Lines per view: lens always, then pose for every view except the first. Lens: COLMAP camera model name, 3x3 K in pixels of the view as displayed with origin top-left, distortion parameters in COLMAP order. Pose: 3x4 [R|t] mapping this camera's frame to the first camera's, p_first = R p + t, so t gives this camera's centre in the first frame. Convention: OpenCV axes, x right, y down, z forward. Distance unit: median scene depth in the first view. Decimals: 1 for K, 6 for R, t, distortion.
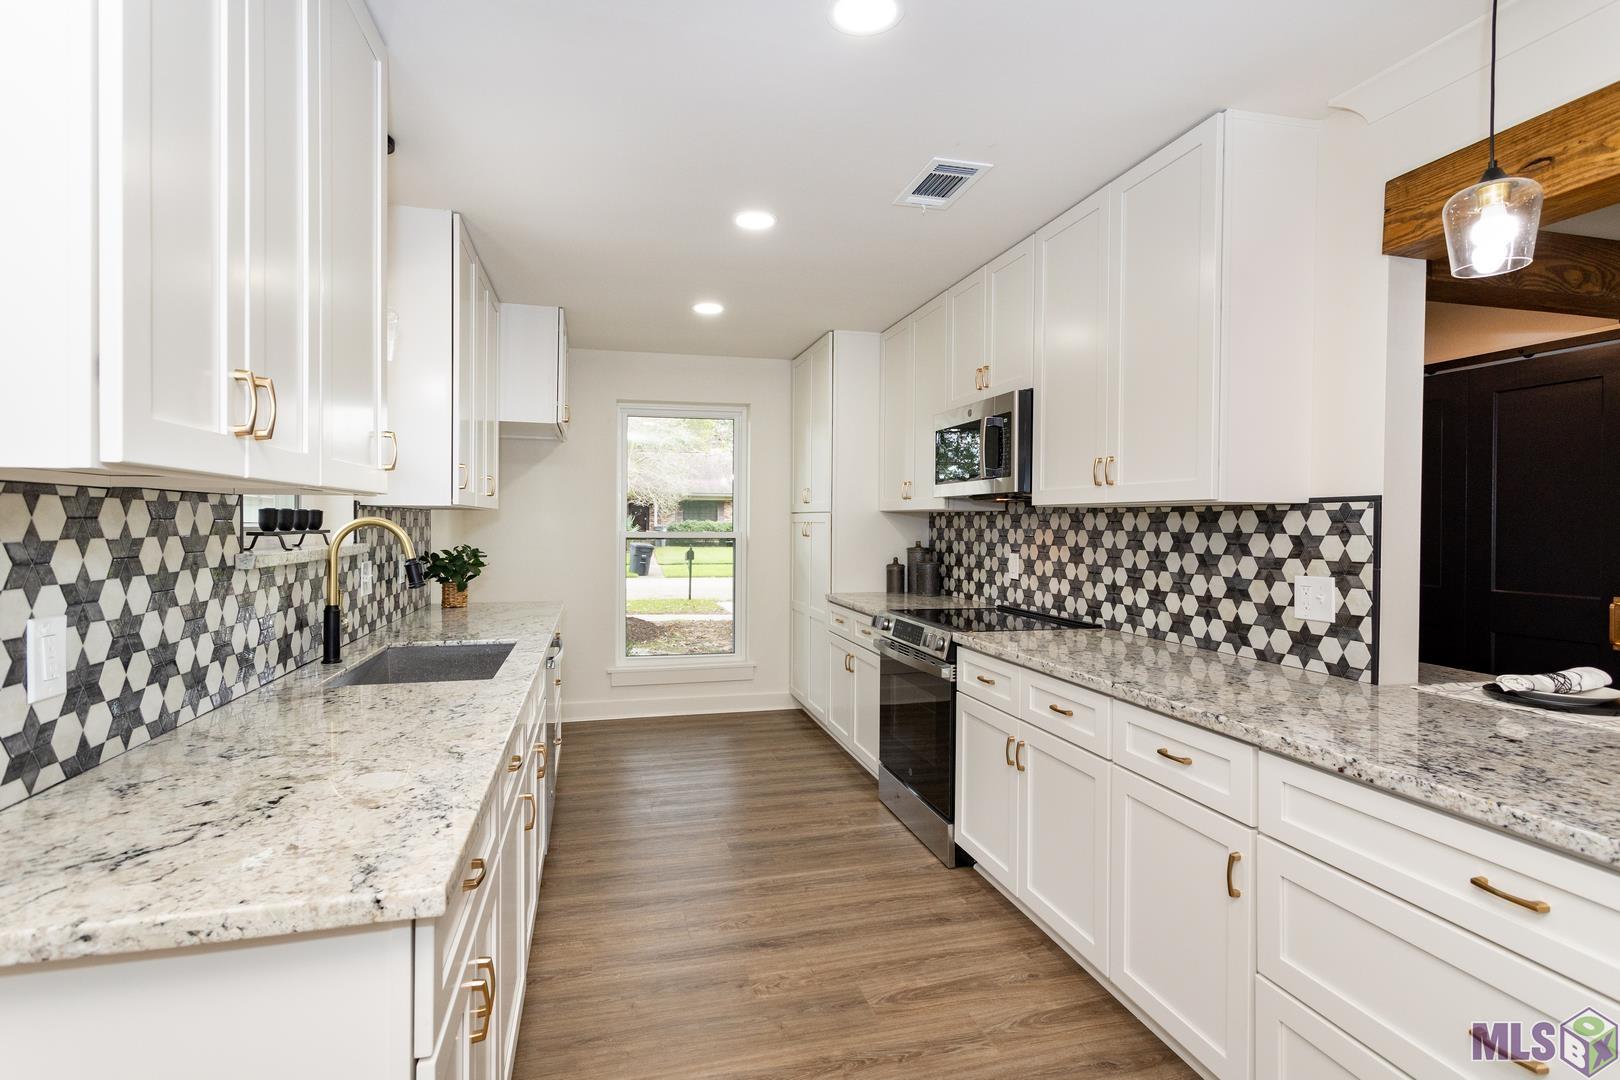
lens RADIAL K [[789.4, 0, 764.7], [0, 789.4, 530.1], [0, 0, 1]] dist [0.002514, 0.002144]
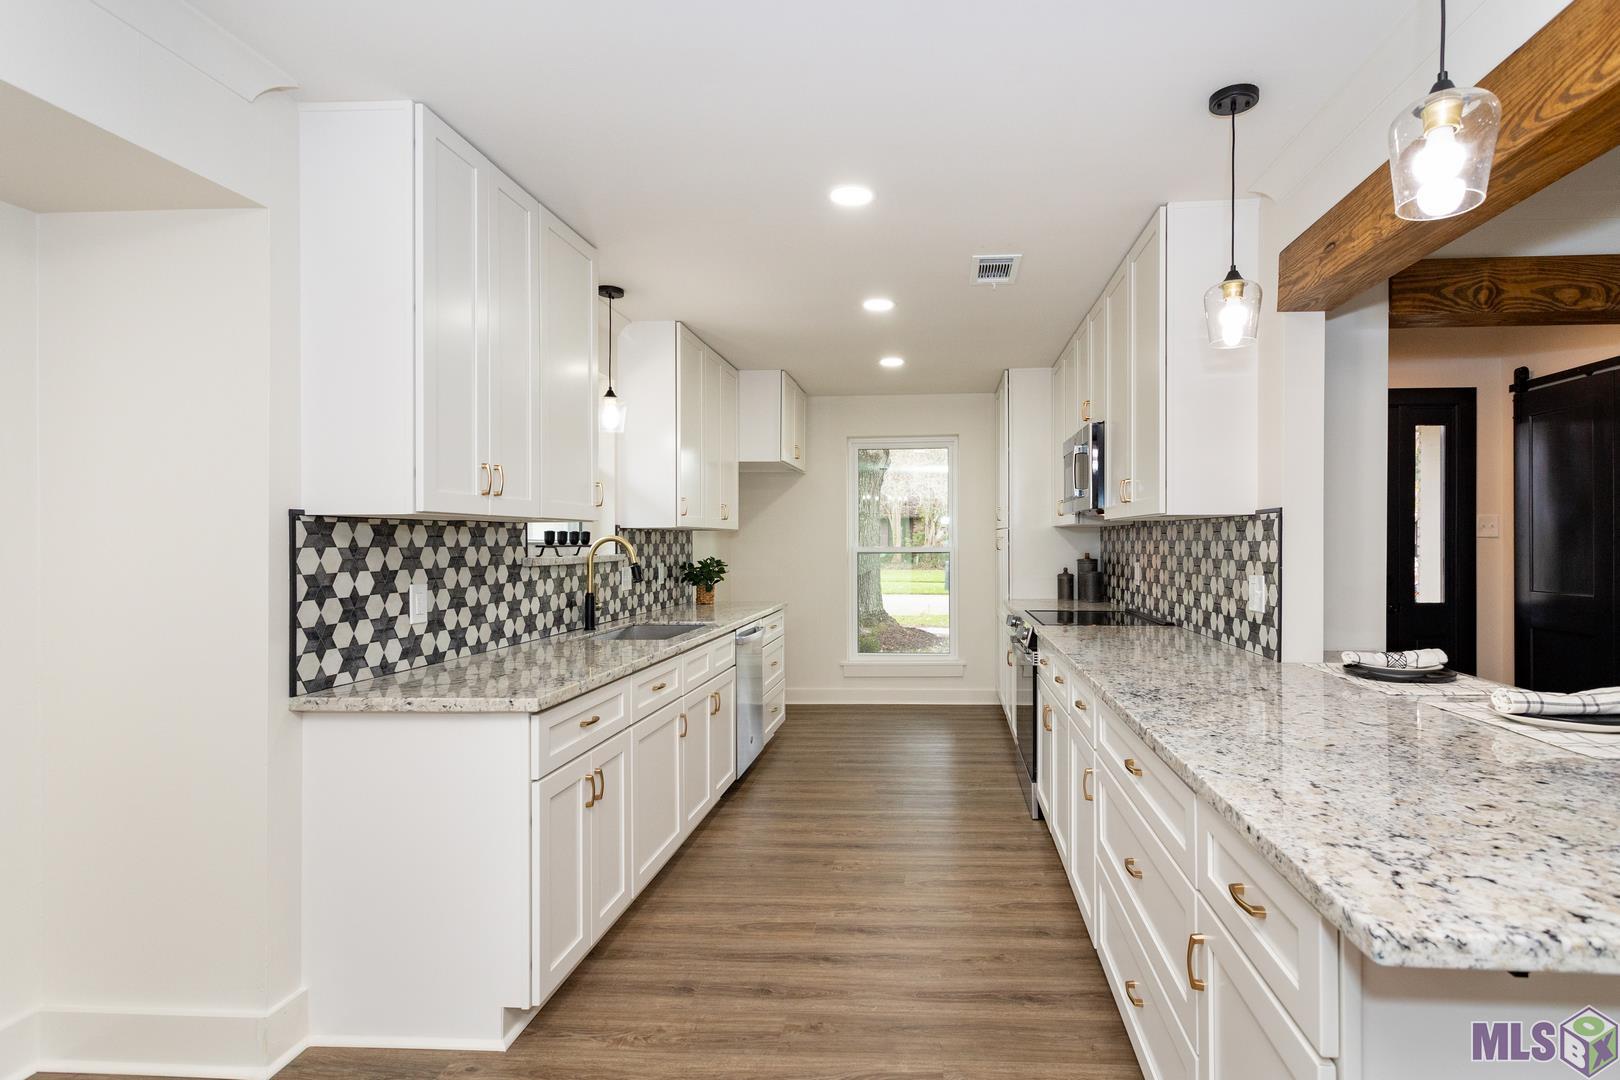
lens RADIAL K [[789.4, 0, 827.0], [0, 789.4, 544.2], [0, 0, 1]] dist [0.002514, 0.002144]
pose [[0.941762, -0.008269, -0.336179, 0.450363], [0.005977, 0.999951, -0.007850, 0.015897], [0.336228, 0.005384, 0.941765, -0.332304]]
